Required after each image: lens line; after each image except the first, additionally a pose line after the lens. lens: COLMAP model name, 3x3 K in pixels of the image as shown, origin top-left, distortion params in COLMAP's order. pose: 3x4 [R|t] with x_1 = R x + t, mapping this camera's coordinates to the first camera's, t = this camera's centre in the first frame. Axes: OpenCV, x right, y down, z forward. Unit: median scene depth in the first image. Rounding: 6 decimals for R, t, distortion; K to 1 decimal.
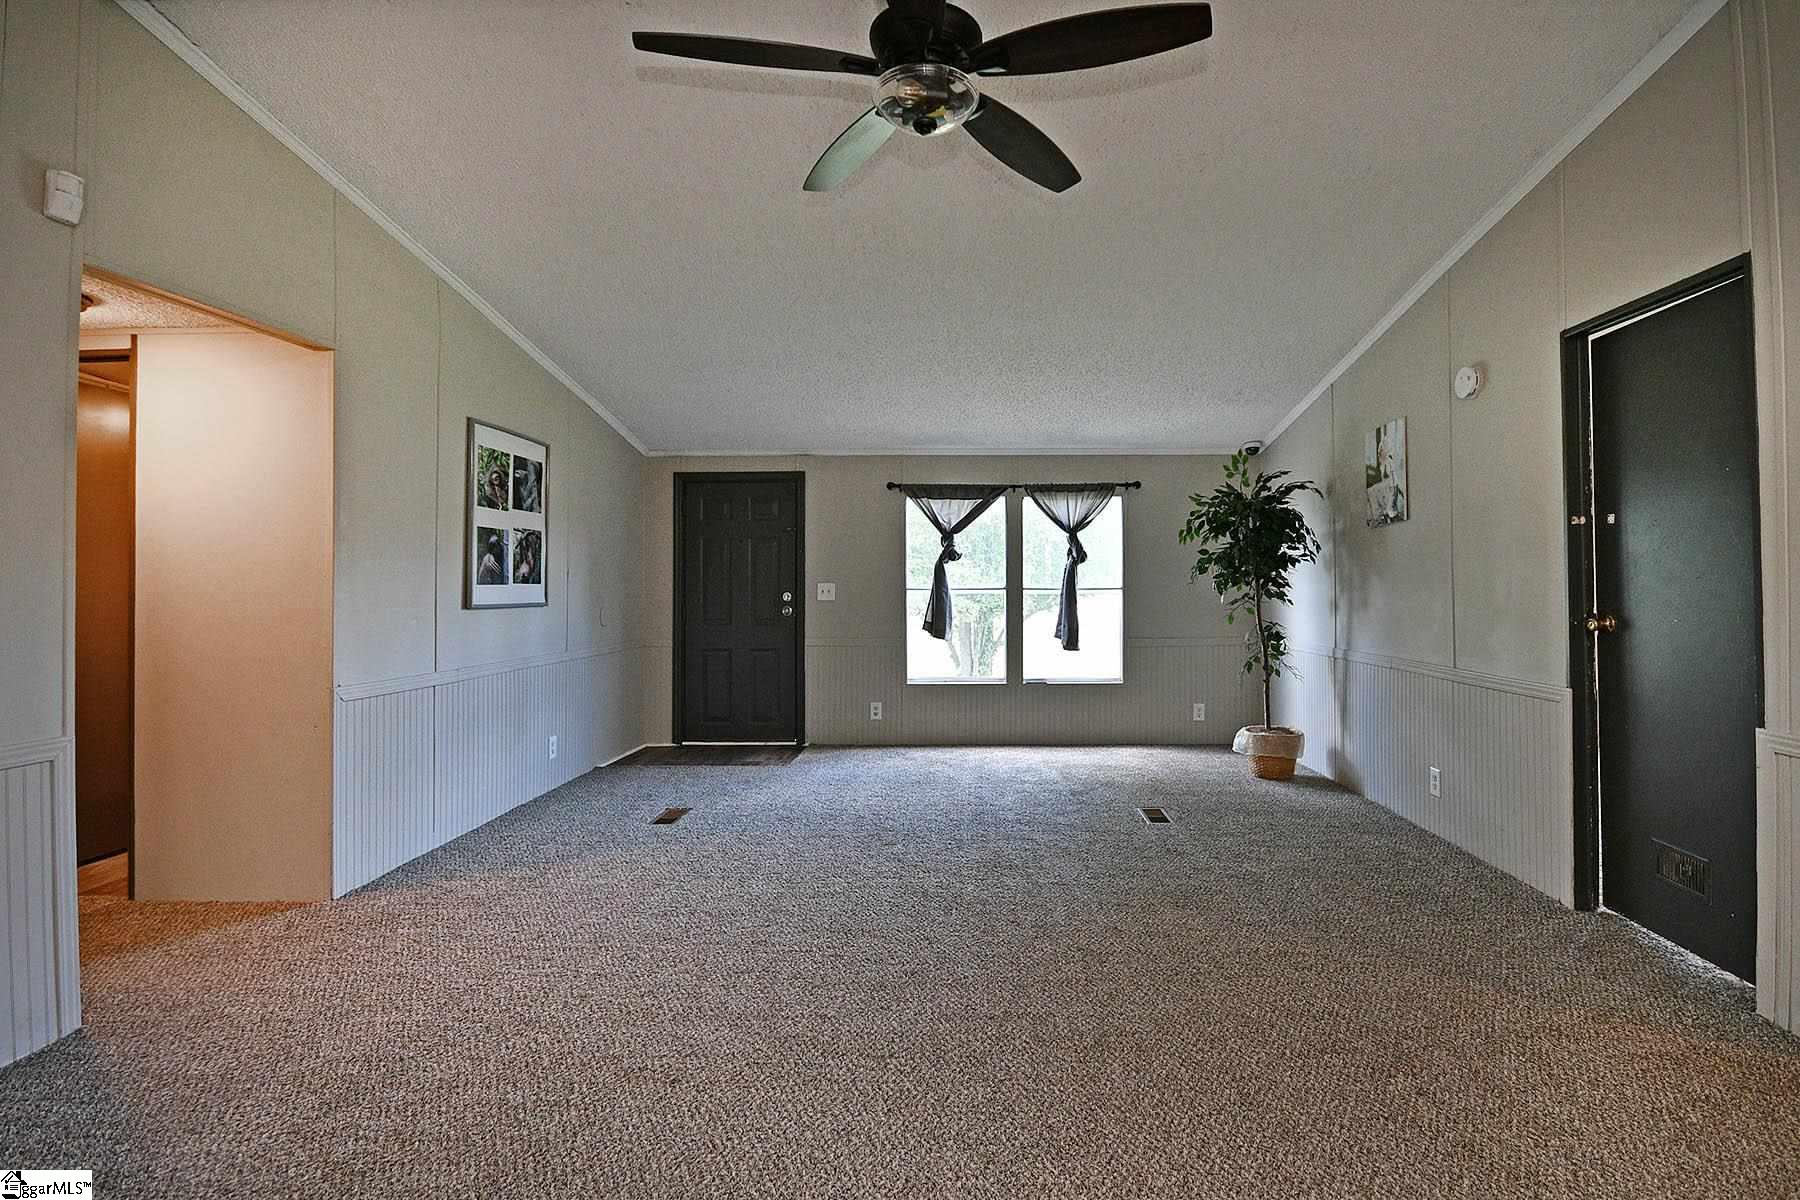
lens RADIAL K [[841.3, 0, 926.9], [0, 841.3, 571.2], [0, 0, 1]] dist [-0.001778, -0.000153]
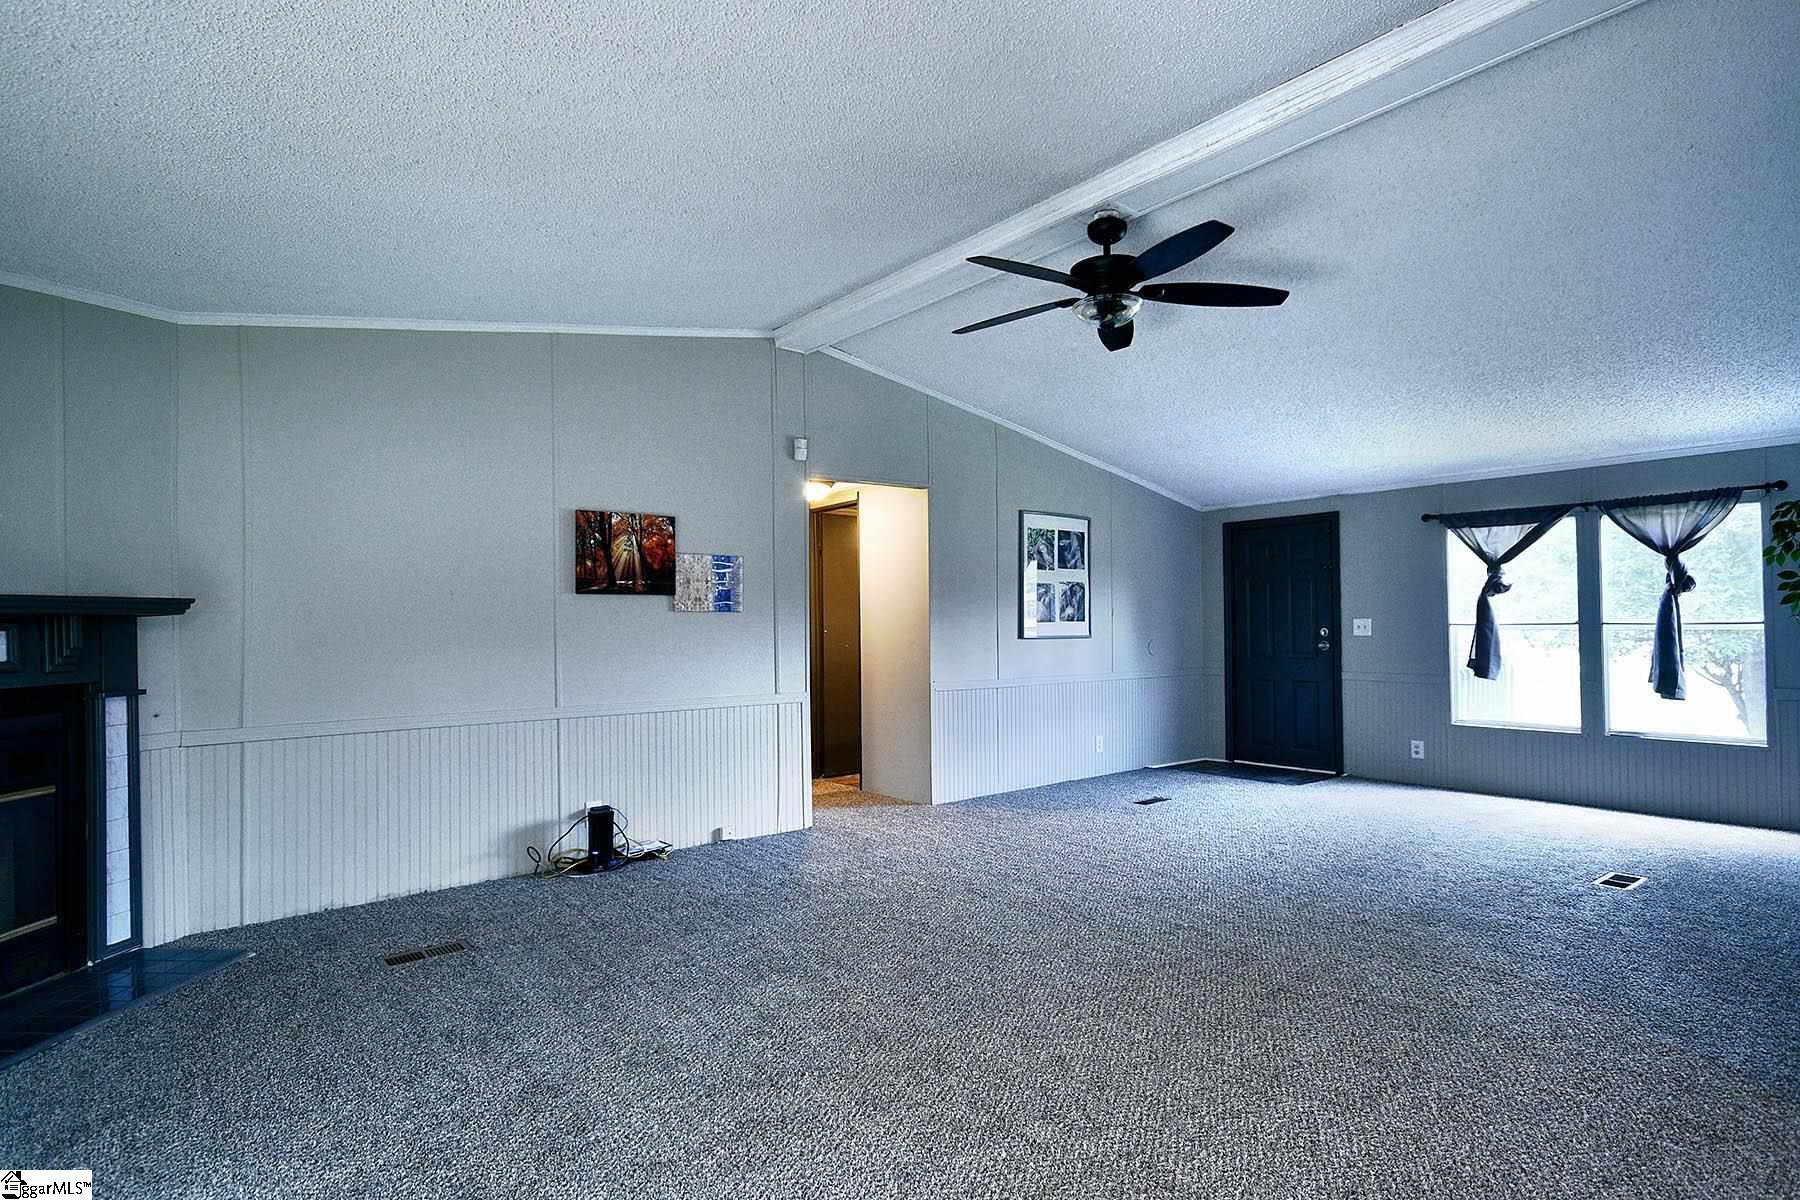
lens RADIAL K [[906.4, 0, 900.0], [0, 906.4, 600.0], [0, 0, 1]] dist [0.000141, 0.000087]
pose [[0.643662, -0.023322, -0.764955, 0.362505], [0.018898, 0.999715, -0.014578, -0.003041], [0.765077, -0.005073, 0.643919, -0.131559]]
